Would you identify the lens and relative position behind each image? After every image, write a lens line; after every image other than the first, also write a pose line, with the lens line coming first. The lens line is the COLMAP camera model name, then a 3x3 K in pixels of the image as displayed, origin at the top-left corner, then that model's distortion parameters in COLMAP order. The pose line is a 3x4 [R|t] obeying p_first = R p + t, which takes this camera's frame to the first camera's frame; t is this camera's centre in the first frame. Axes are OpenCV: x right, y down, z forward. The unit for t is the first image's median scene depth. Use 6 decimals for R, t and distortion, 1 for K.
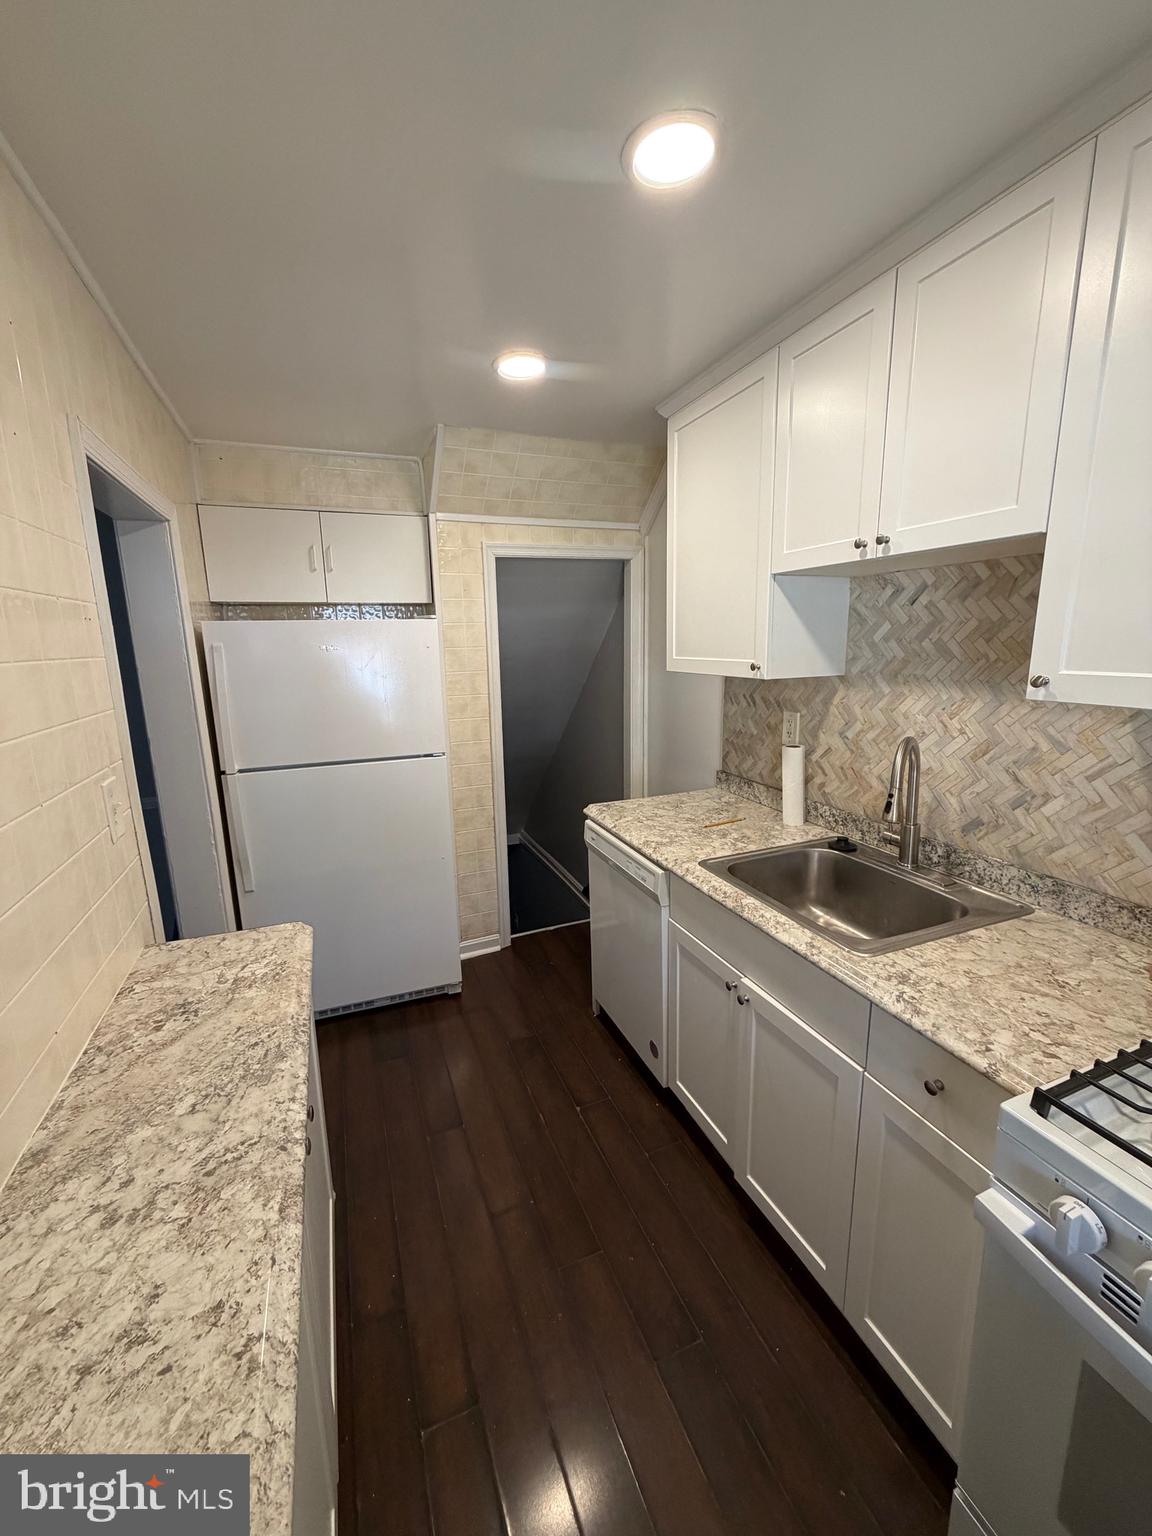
lens RADIAL K [[613.7, 0, 574.9], [0, 613.7, 764.0], [0, 0, 1]] dist [0.002318, -0.000833]
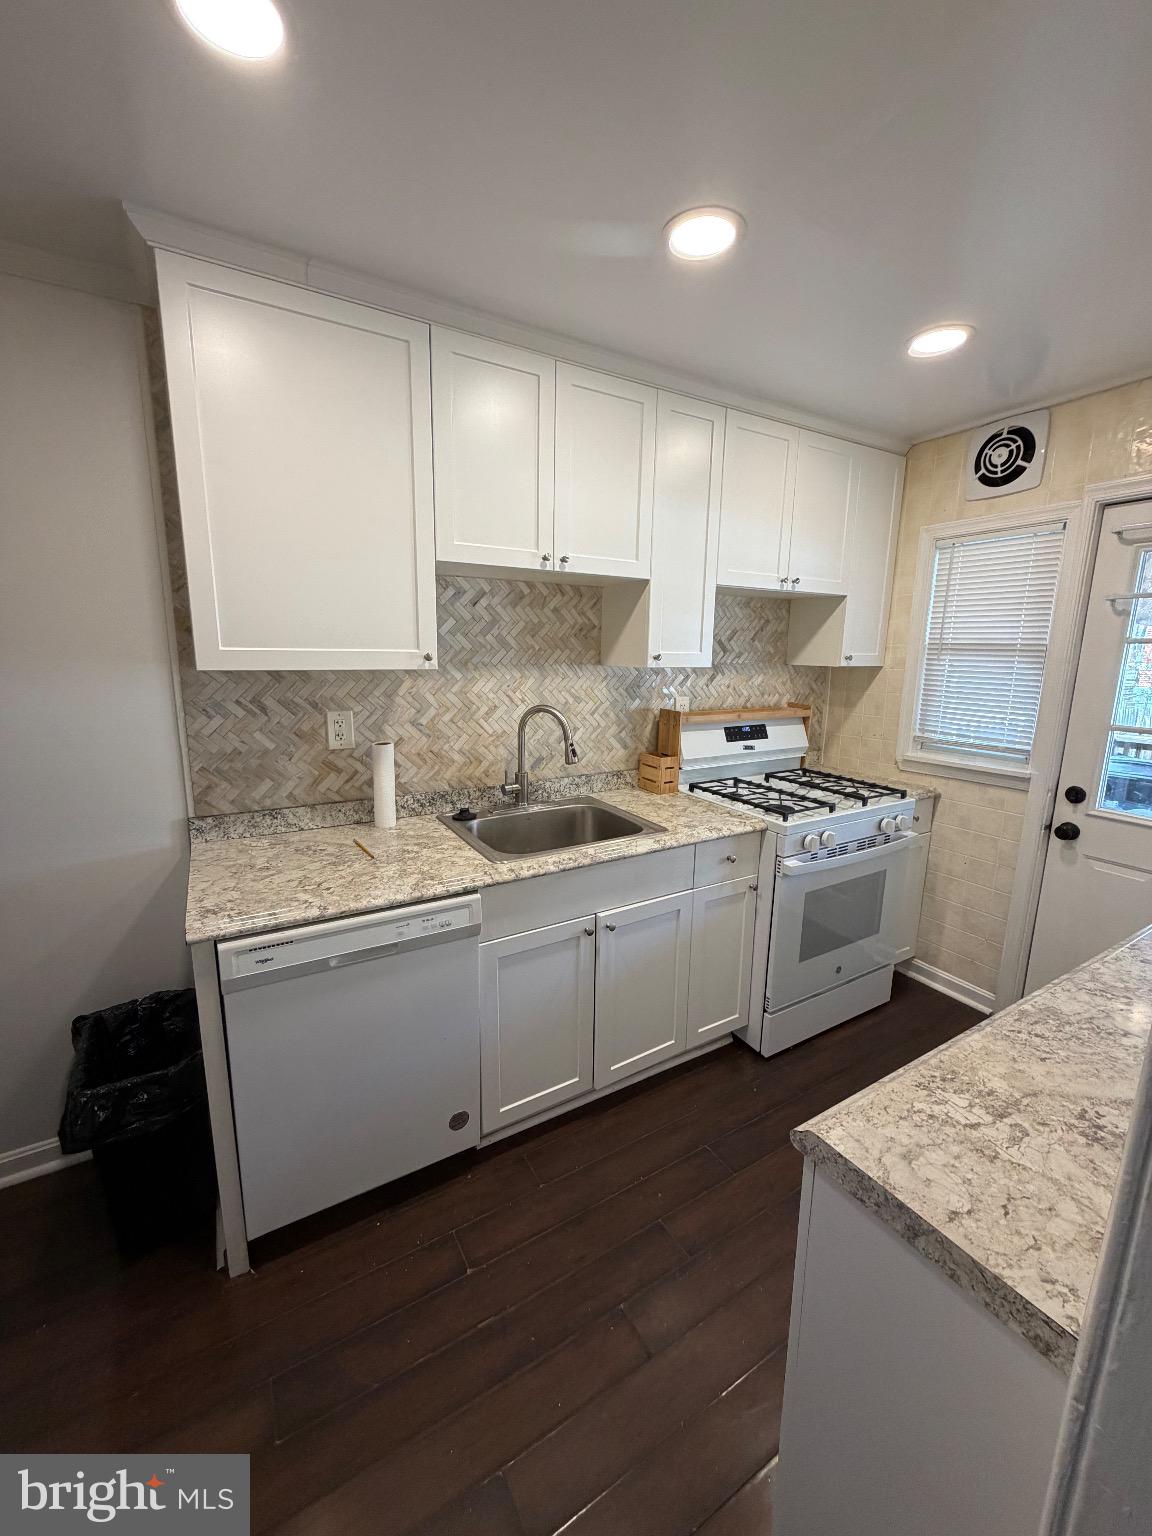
lens RADIAL K [[613.7, 0, 574.8], [0, 613.7, 765.4], [0, 0, 1]] dist [0.002318, -0.000833]
pose [[-0.158706, -0.169095, 0.972738, -0.786041], [0.186994, 0.962245, 0.197779, -0.164009], [-0.969456, 0.213285, -0.121094, 1.074774]]
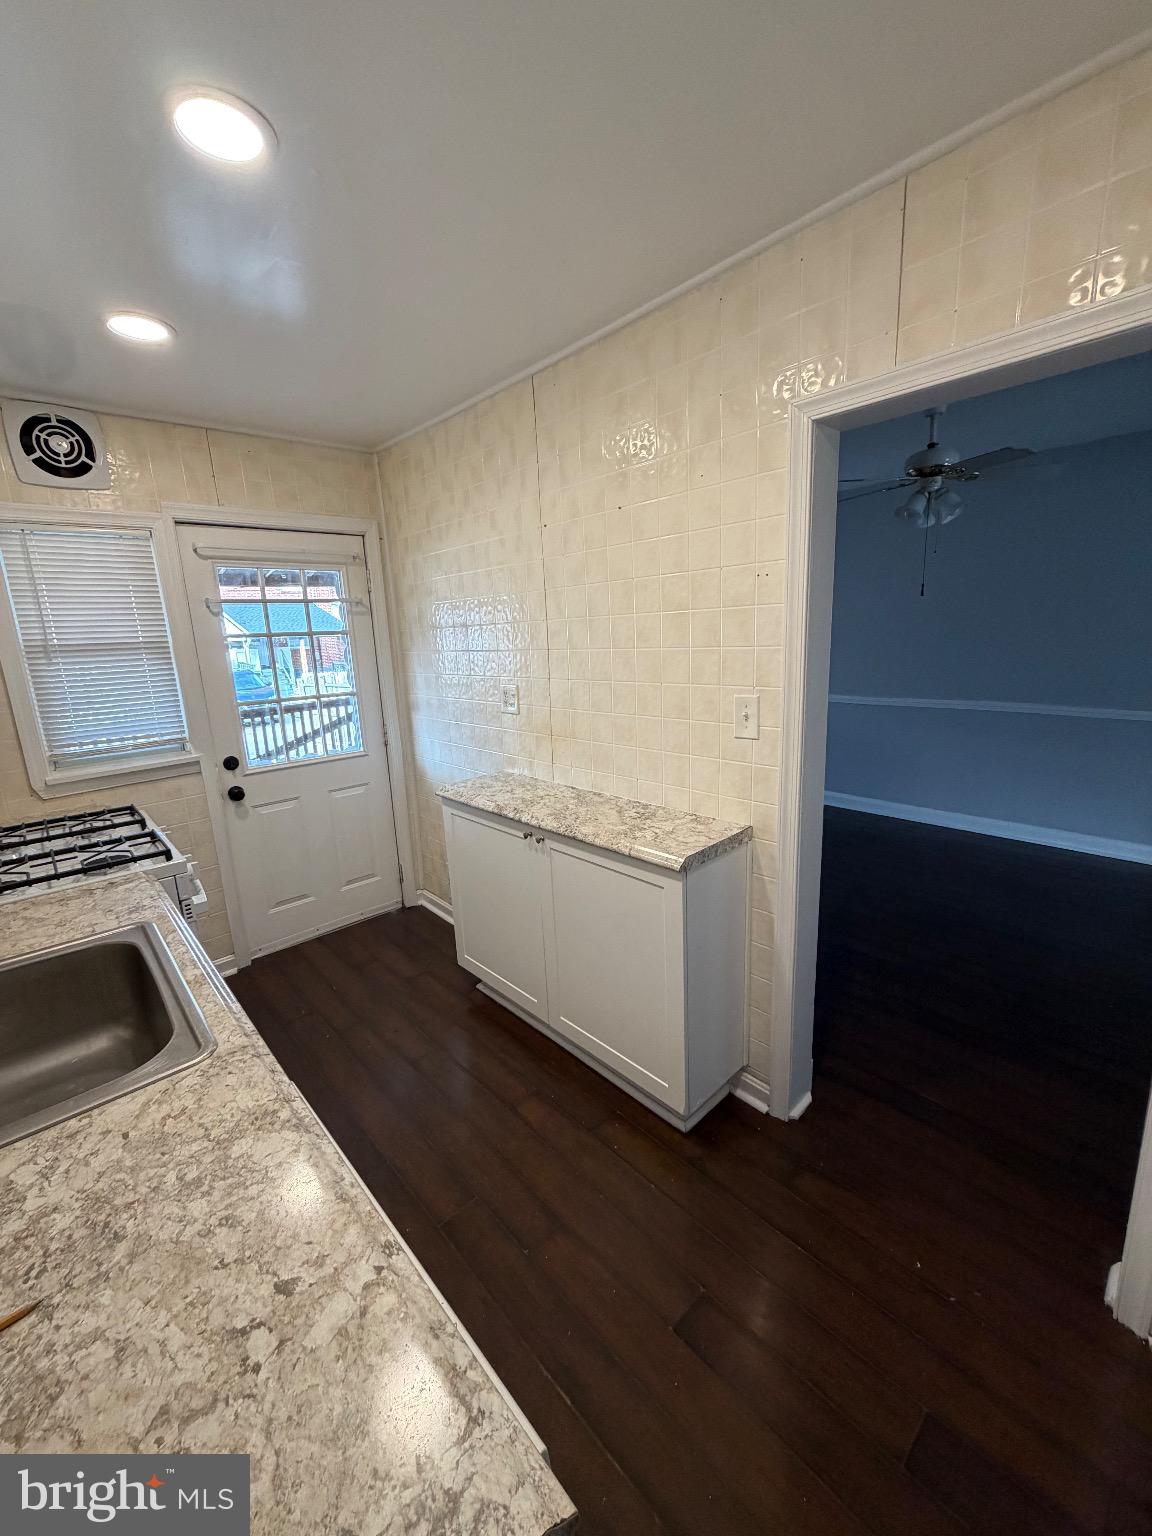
lens RADIAL K [[613.7, 0, 577.4], [0, 613.7, 765.5], [0, 0, 1]] dist [0.002318, -0.000833]
pose [[-0.930825, 0.139477, -0.337803, 0.065900], [-0.007929, 0.916385, 0.400219, -0.292627], [0.365378, 0.375213, -0.851888, 1.616976]]
